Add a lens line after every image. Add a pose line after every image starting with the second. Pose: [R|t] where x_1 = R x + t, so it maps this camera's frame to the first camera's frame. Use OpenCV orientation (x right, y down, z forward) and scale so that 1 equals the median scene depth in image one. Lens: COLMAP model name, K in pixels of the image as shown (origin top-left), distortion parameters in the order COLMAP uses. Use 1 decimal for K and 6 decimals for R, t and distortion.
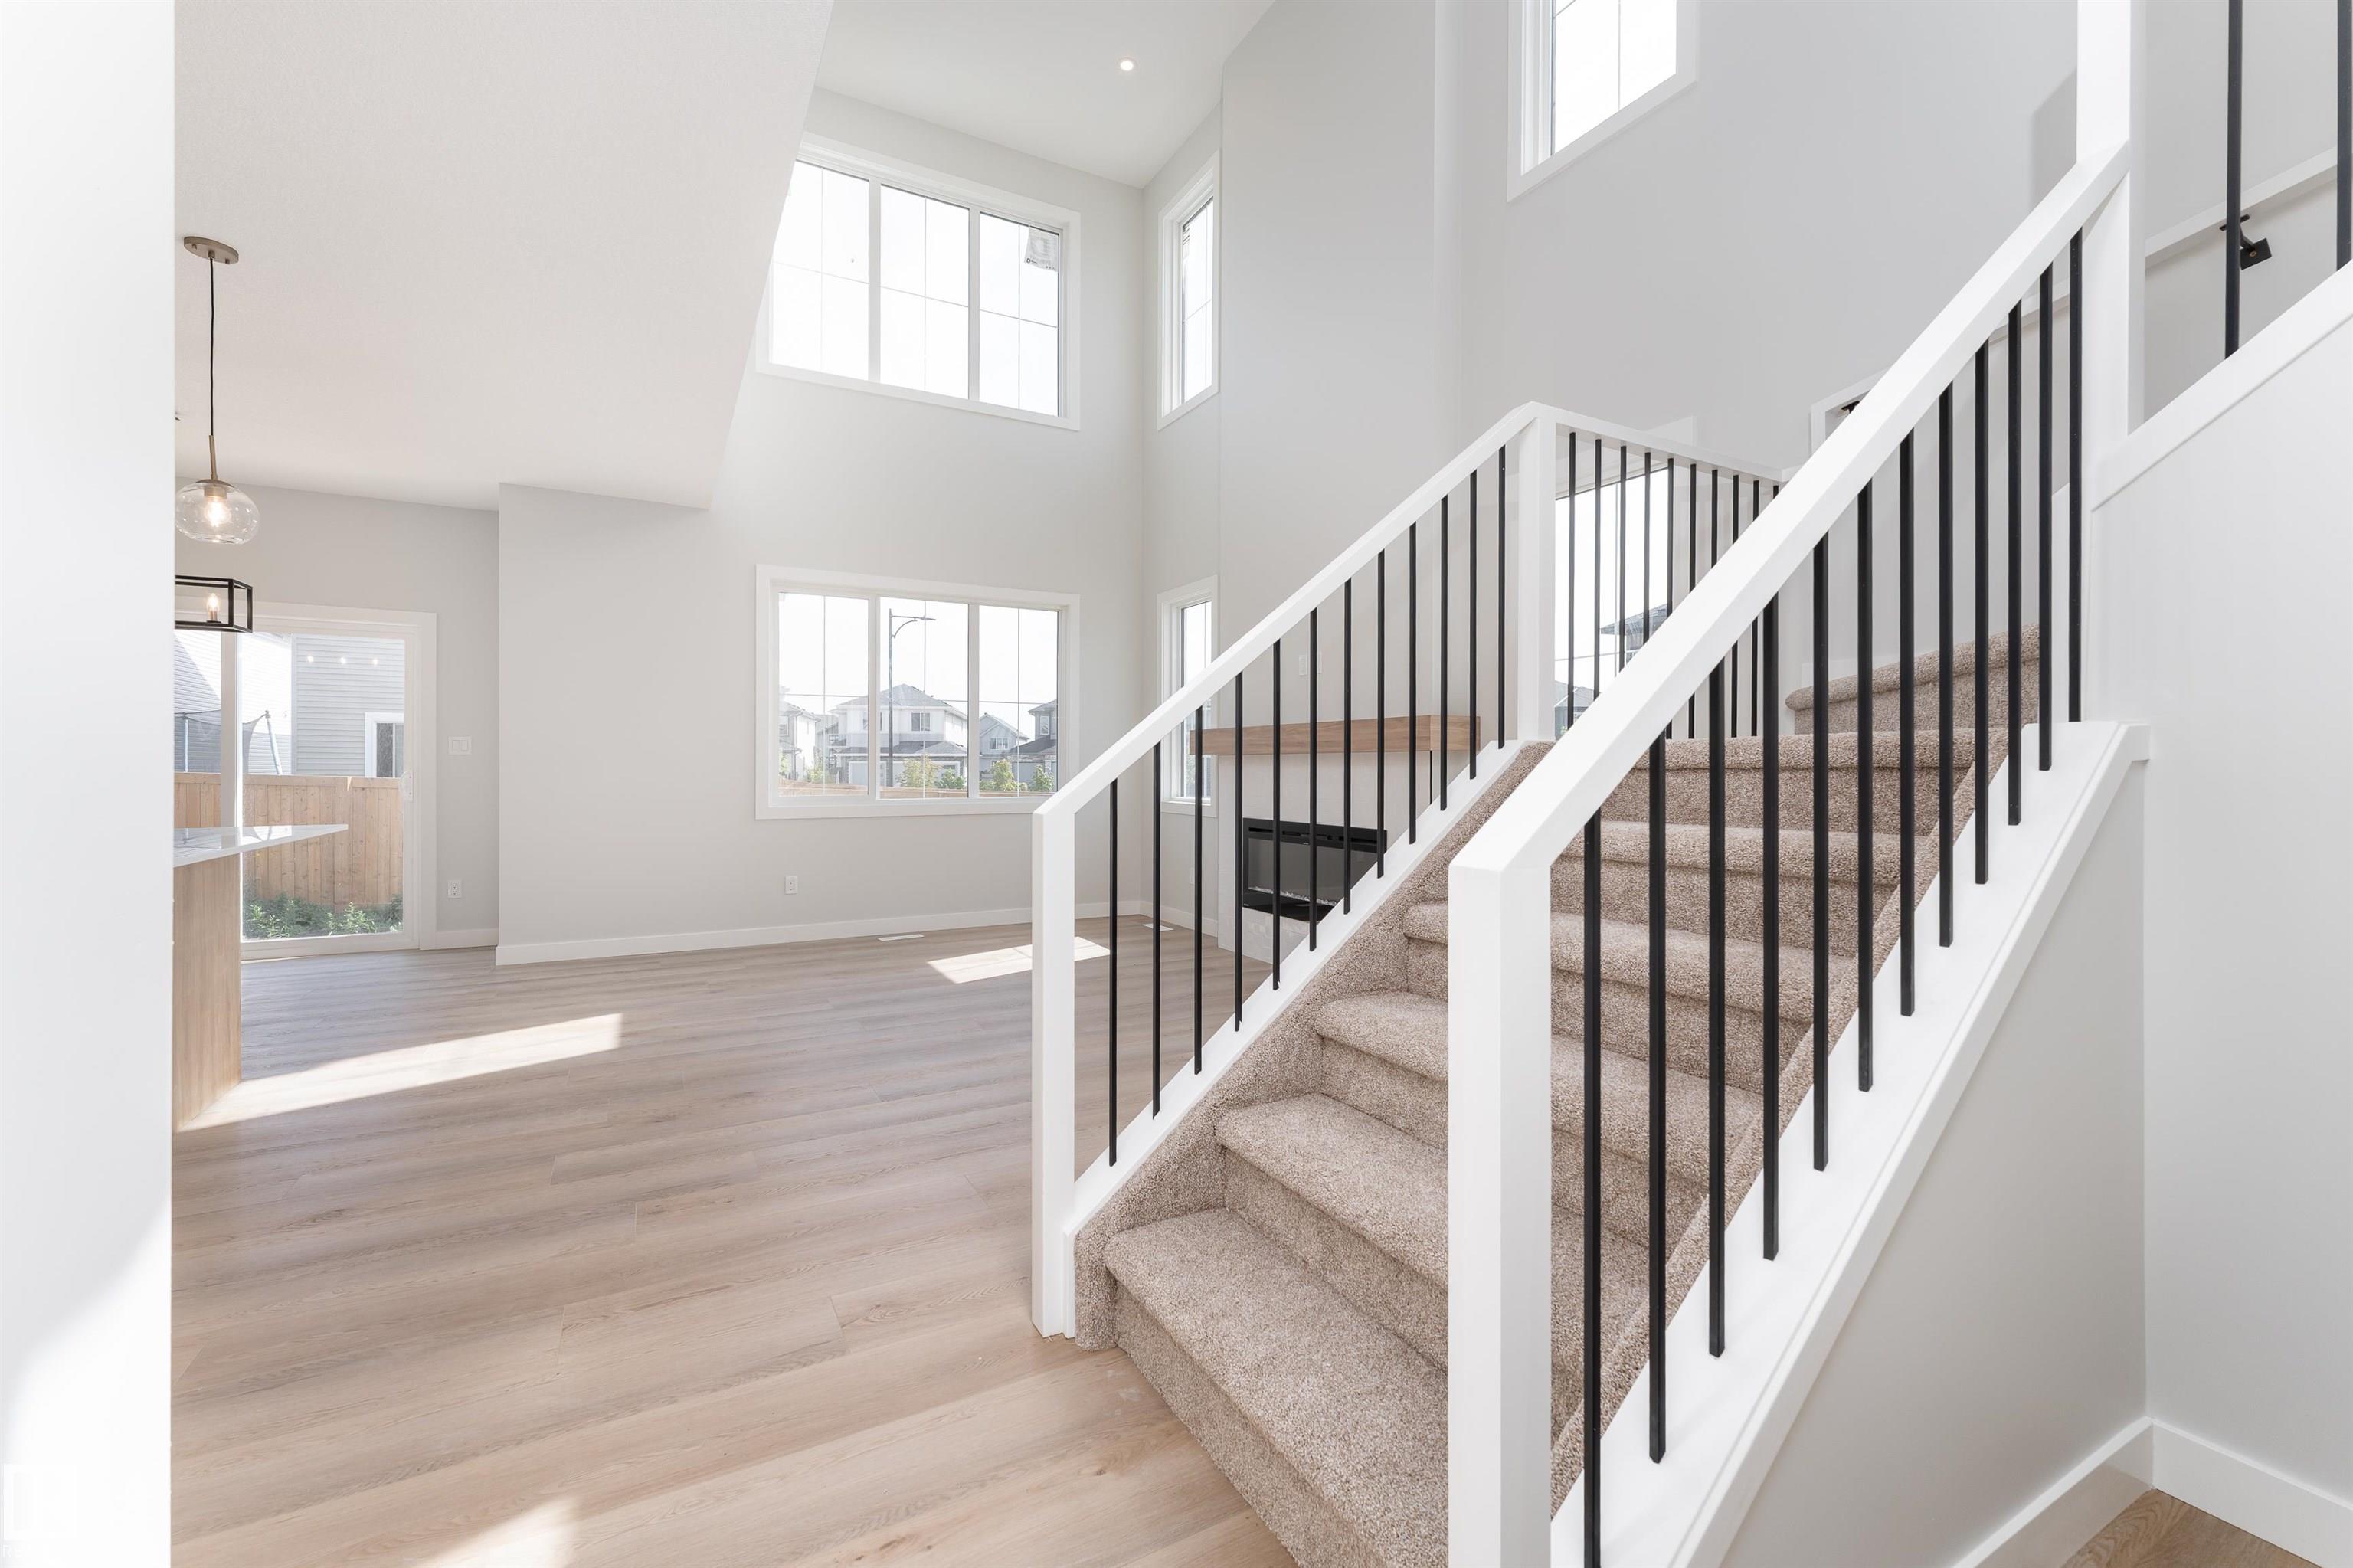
lens RADIAL K [[994.3, 0, 1185.5], [0, 994.3, 792.4], [0, 0, 1]] dist [0.000484, -0.000330]
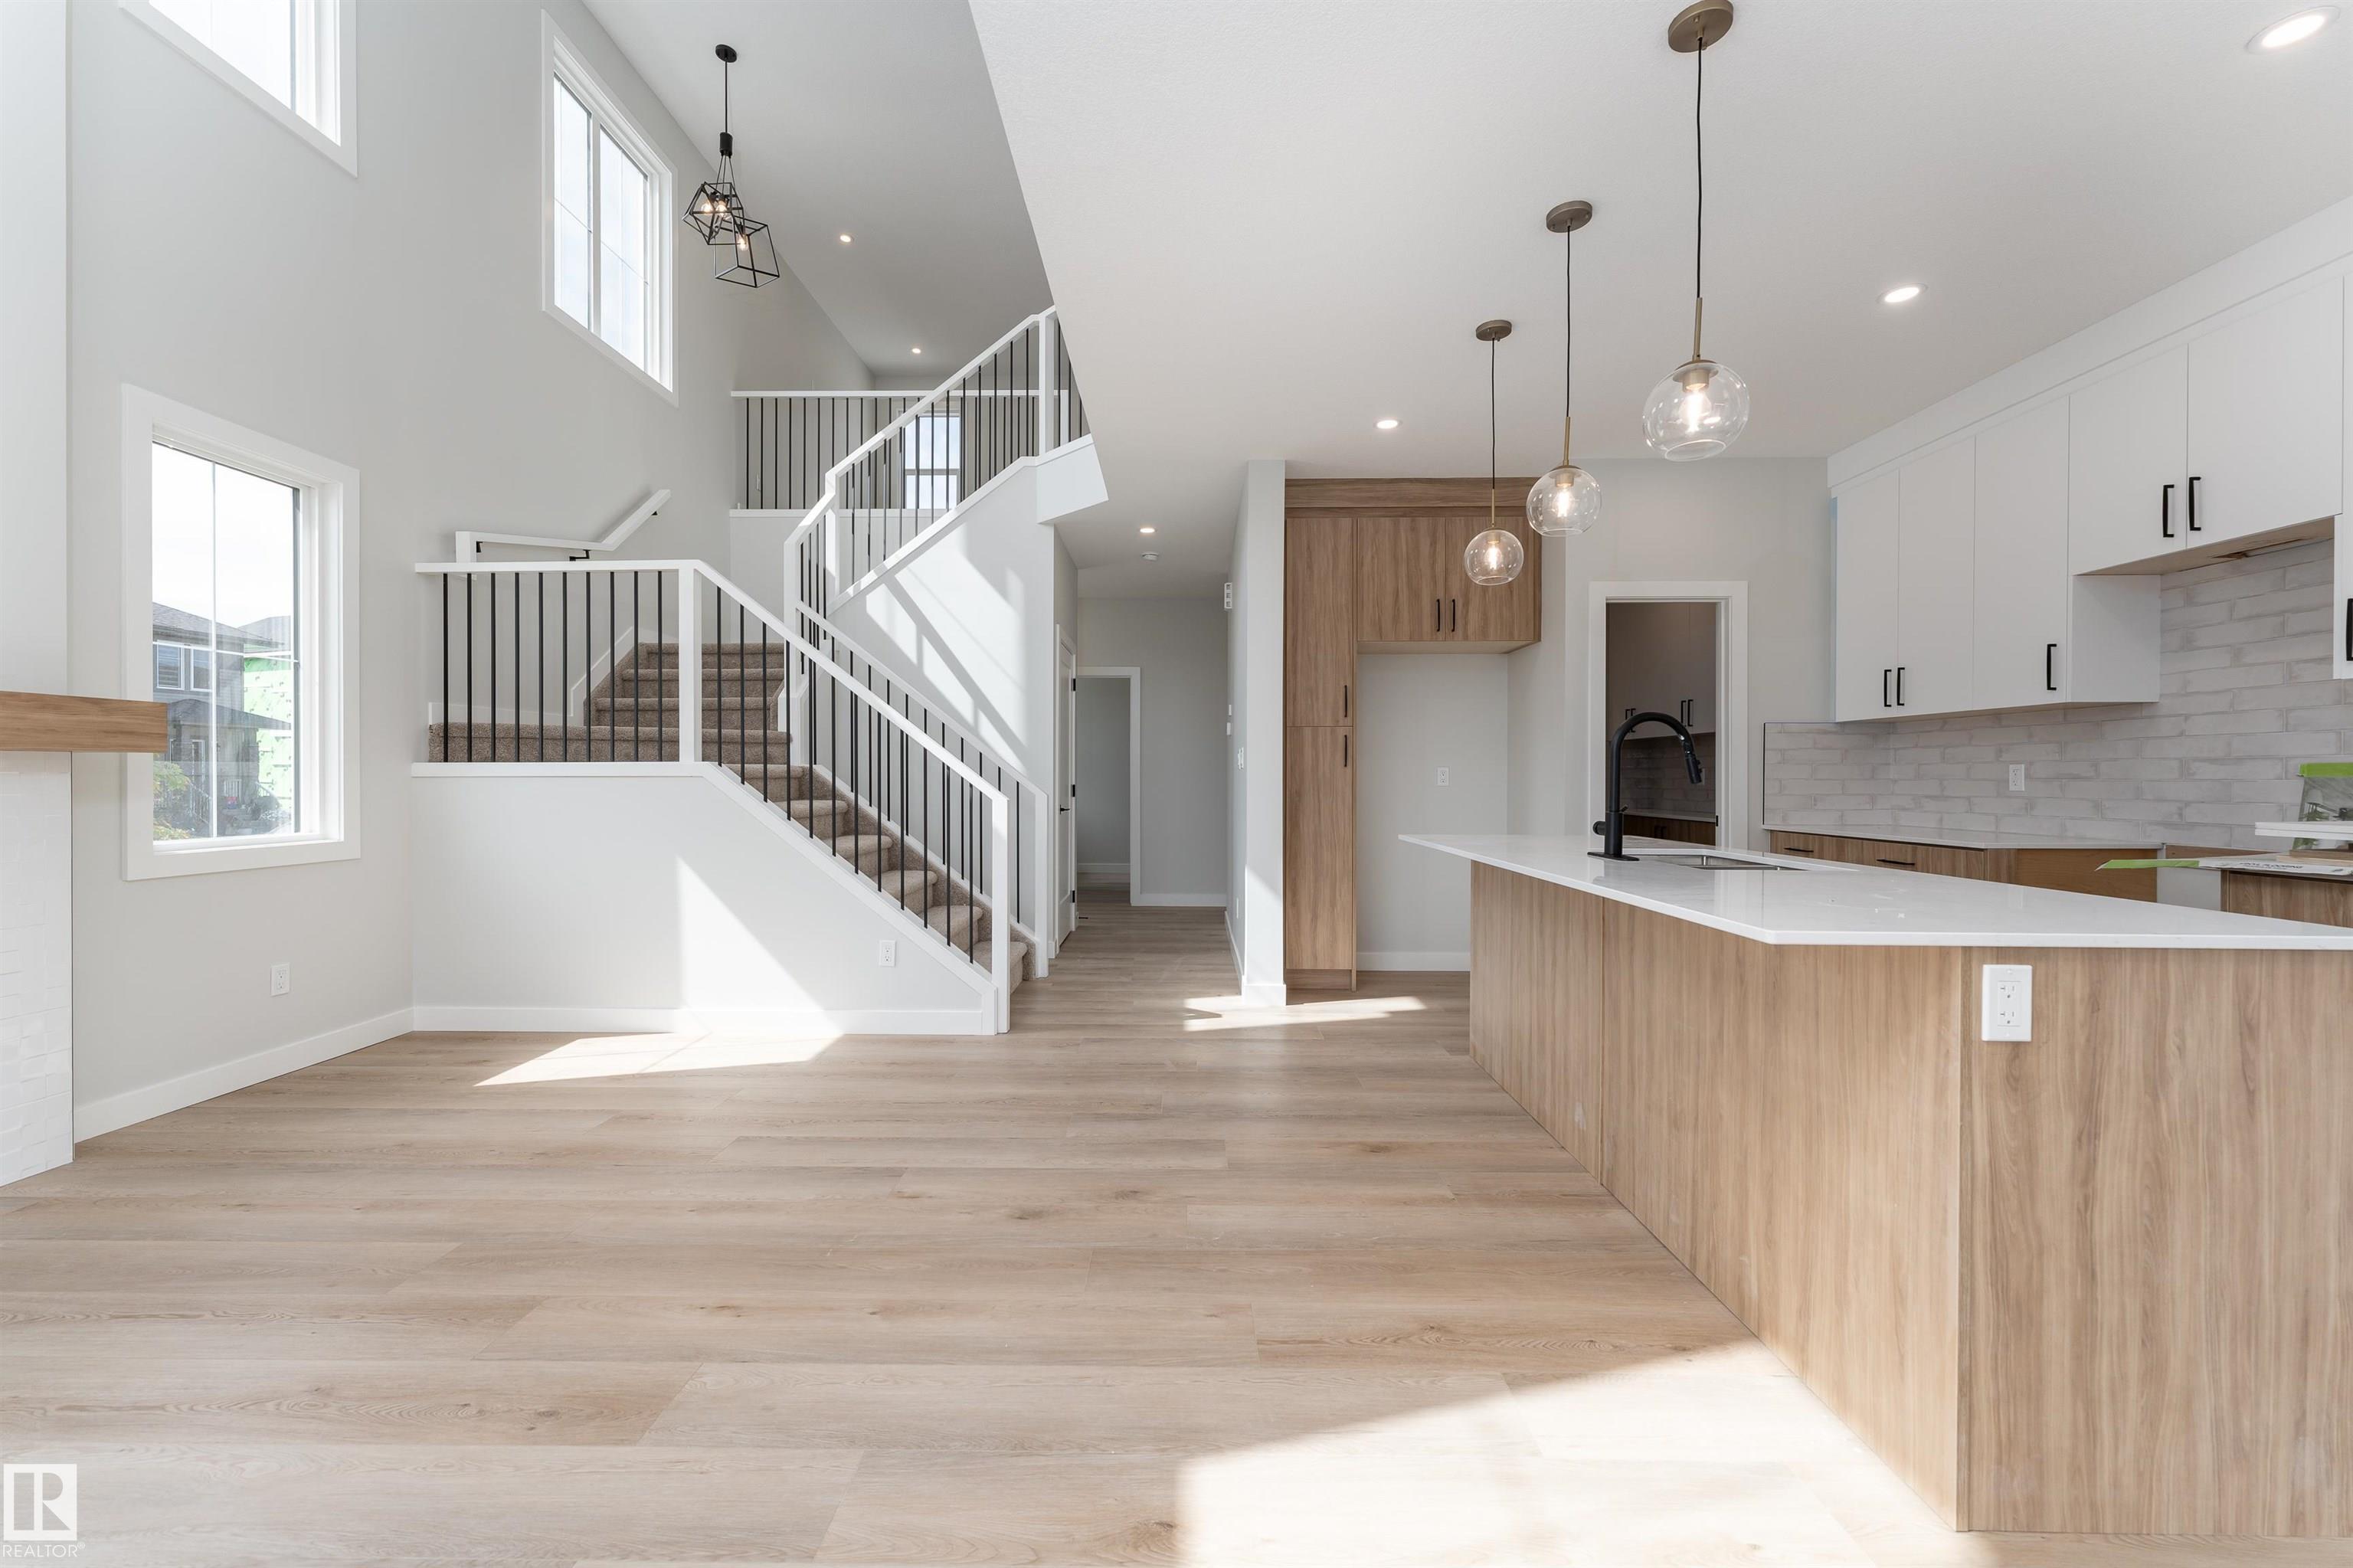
lens RADIAL K [[920.6, 0, 1163.1], [0, 920.6, 783.0], [0, 0, 1]] dist [0.000841, -0.000104]
pose [[-0.868718, -0.005478, 0.495277, -1.034072], [-0.004895, 0.999985, 0.002473, -0.023415], [-0.495283, -0.000276, -0.868732, 1.840241]]
